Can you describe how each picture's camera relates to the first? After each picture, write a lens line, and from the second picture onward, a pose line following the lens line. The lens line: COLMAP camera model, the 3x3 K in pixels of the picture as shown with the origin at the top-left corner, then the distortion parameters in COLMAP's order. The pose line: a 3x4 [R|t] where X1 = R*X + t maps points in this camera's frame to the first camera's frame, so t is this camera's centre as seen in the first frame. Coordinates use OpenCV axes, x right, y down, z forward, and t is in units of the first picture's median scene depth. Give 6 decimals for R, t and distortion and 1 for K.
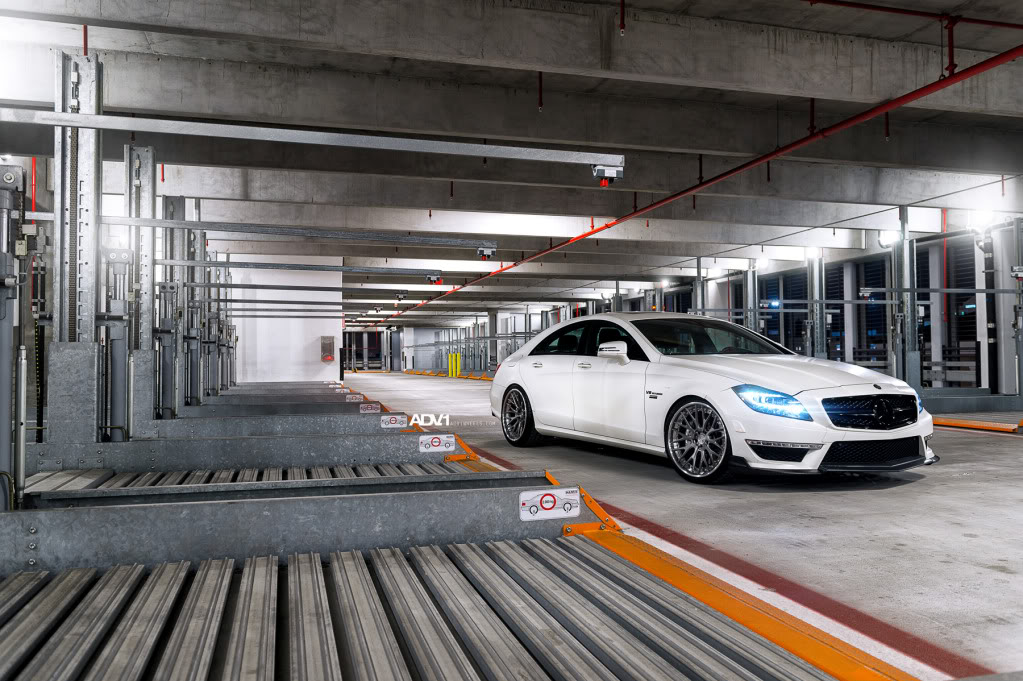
lens RADIAL K [[804.9, 0, 511.5], [0, 804.9, 340.5], [0, 0, 1]] dist [0.006506, 0.002699]
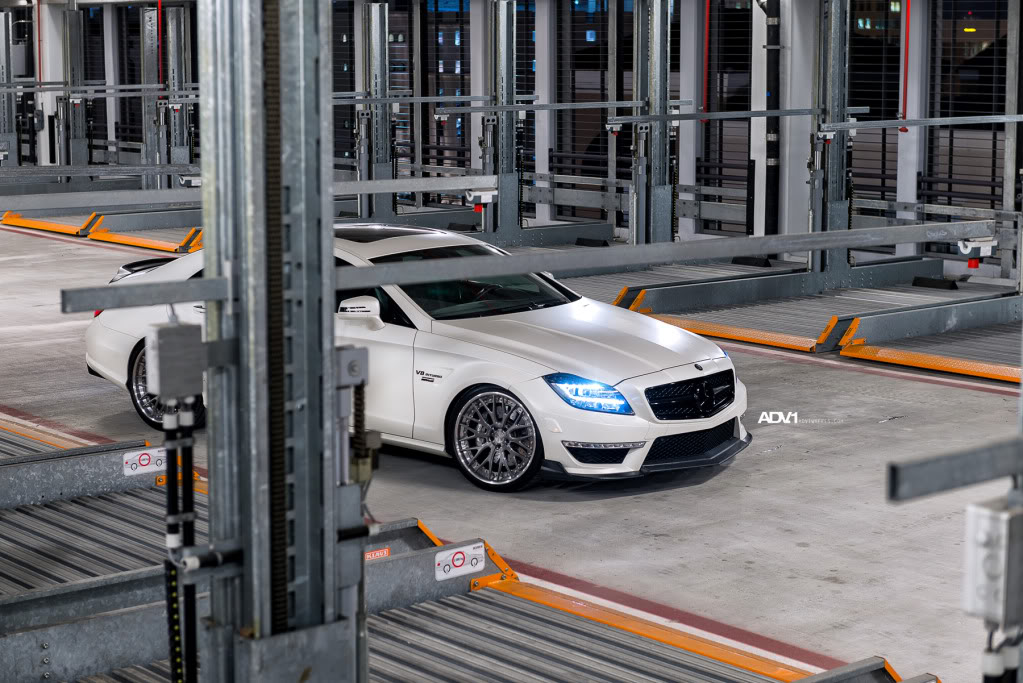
lens RADIAL K [[1968.2, 0, 511.5], [0, 1968.2, 341.5], [0, 0, 1]] dist [0.044567, -0.460446]
pose [[0.909294, -0.053794, 0.412663, -0.594769], [-0.018440, 0.985428, 0.169091, -0.323334], [-0.415746, -0.161363, 0.895052, -0.793193]]
